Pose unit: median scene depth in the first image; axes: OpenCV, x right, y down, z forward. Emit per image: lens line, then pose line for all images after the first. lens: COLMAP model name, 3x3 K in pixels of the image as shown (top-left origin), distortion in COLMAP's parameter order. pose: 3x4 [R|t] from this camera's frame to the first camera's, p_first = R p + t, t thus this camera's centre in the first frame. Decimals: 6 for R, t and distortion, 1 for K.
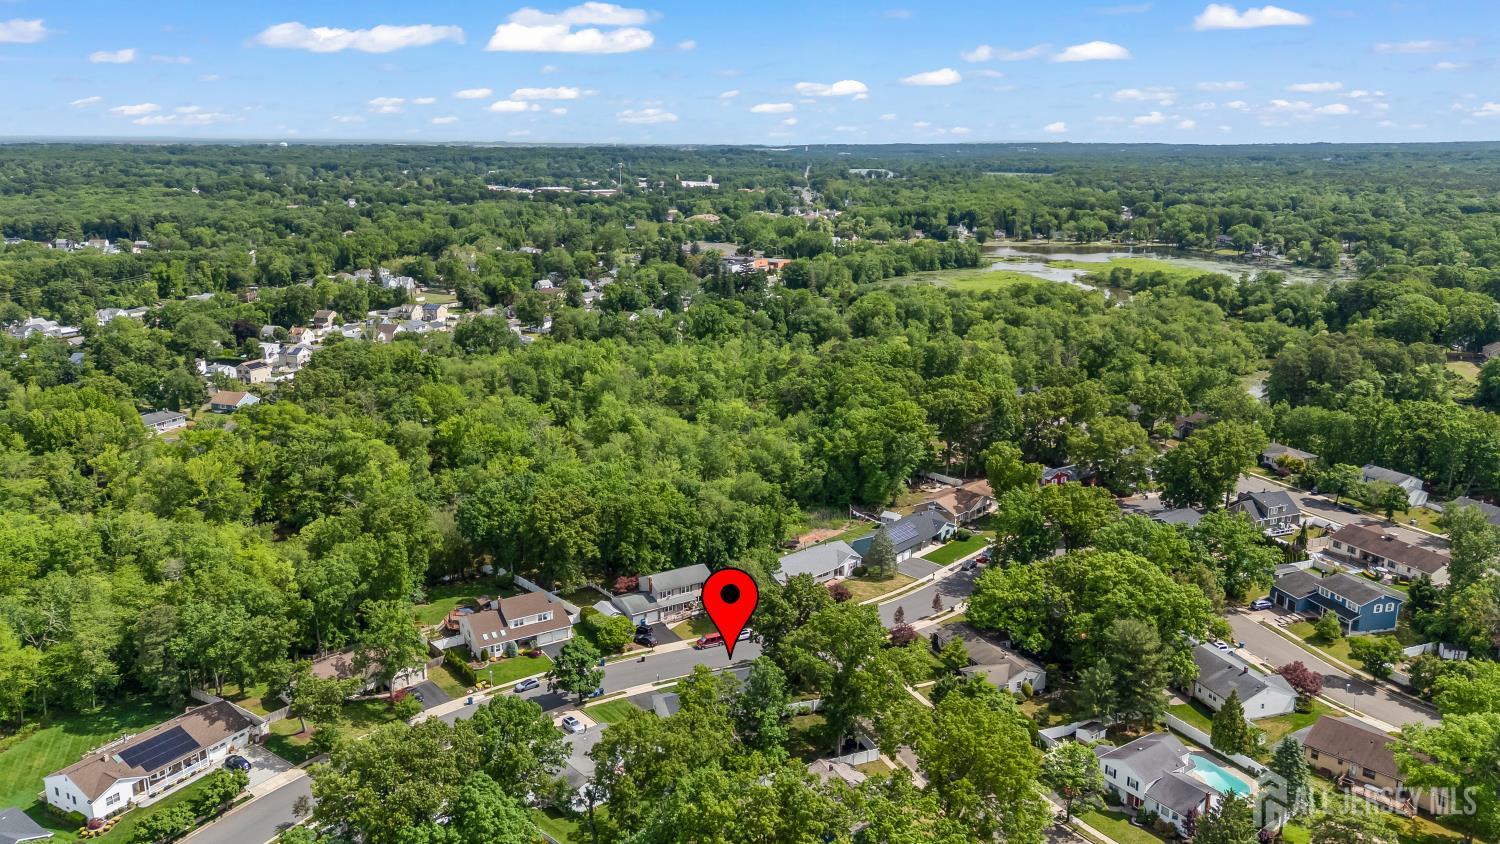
lens RADIAL K [[1095.7, 0, 750.0], [0, 1095.7, 422.0], [0, 0, 1]] dist [0.100009, -0.134670]
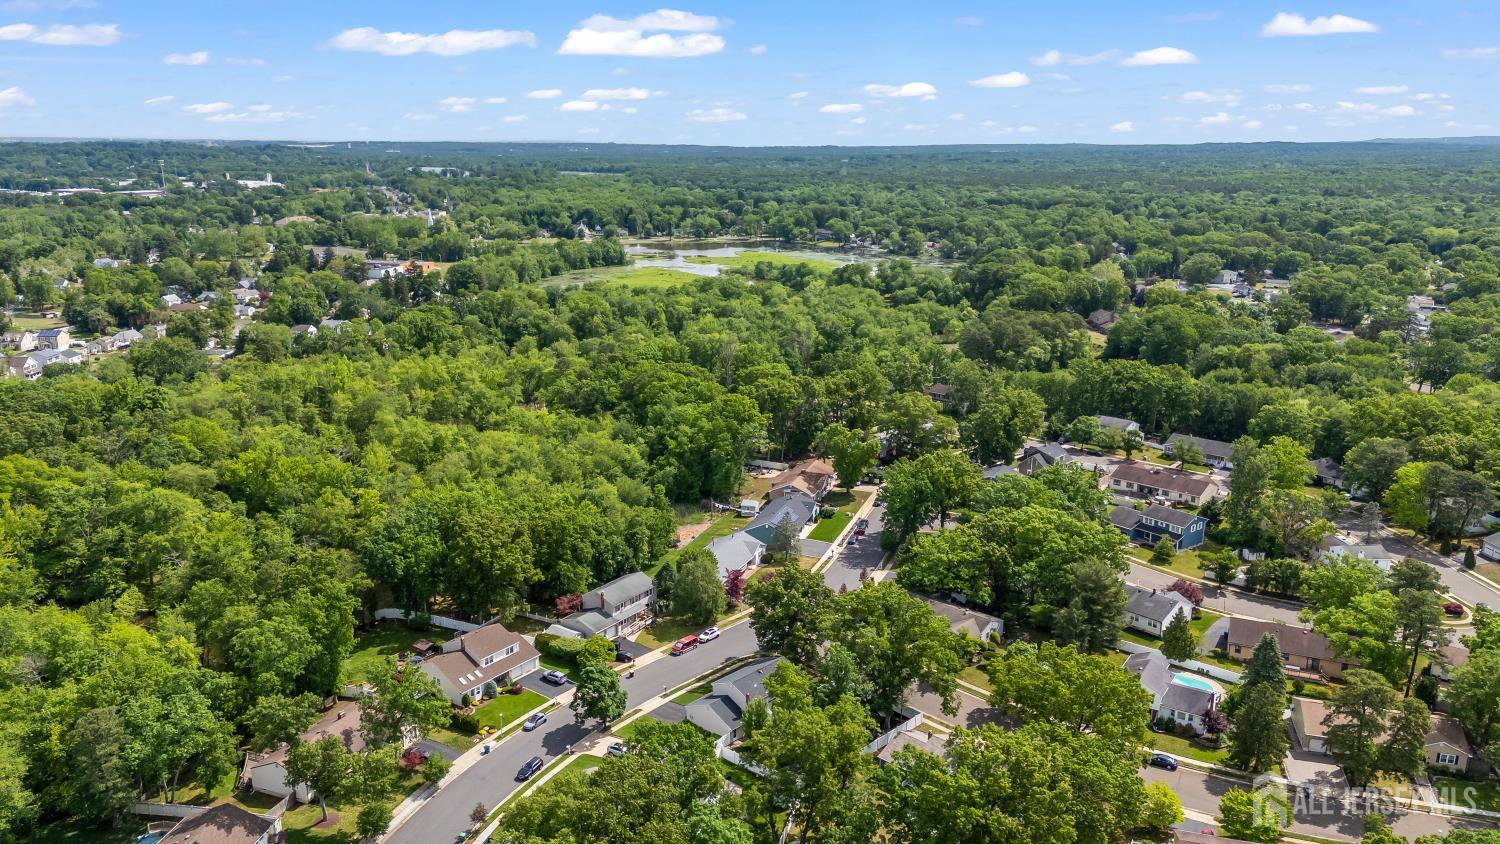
lens RADIAL K [[1093.8, 0, 748.2], [0, 1093.8, 420.0], [0, 0, 1]] dist [0.086777, -0.085731]
pose [[0.926156, -0.089980, 0.366250, -0.305305], [0.090209, 0.995786, 0.016528, -0.013102], [-0.366194, 0.017731, 0.930370, 0.053766]]
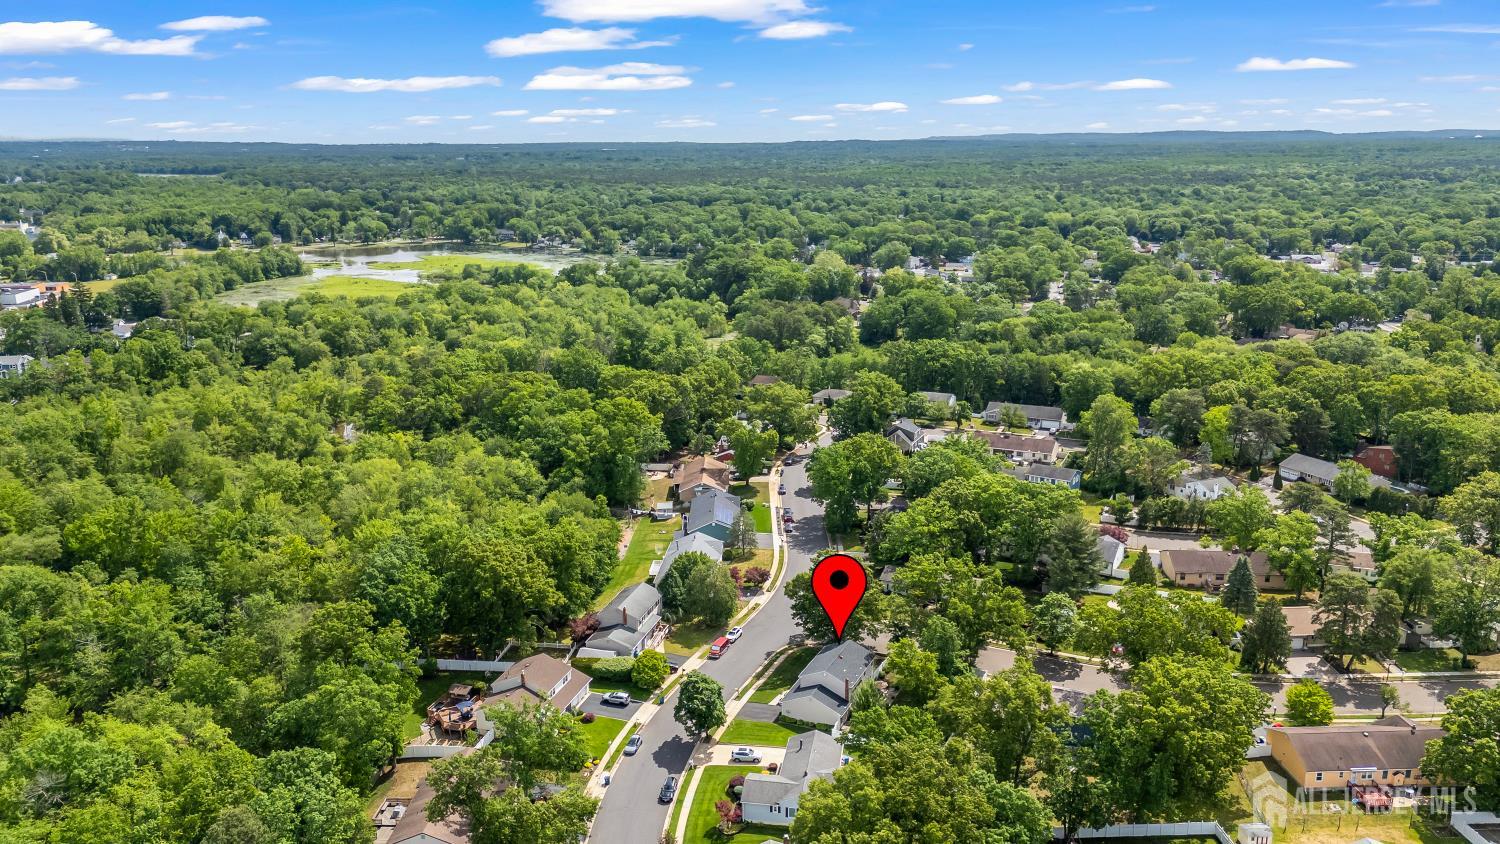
lens RADIAL K [[1108.0, 0, 748.9], [0, 1108.0, 421.1], [0, 0, 1]] dist [0.100408, -0.121565]
pose [[0.749205, -0.166398, 0.641096, -0.577529], [0.168319, 0.983984, 0.058692, -0.049812], [-0.640594, 0.063937, 0.765213, 0.199062]]
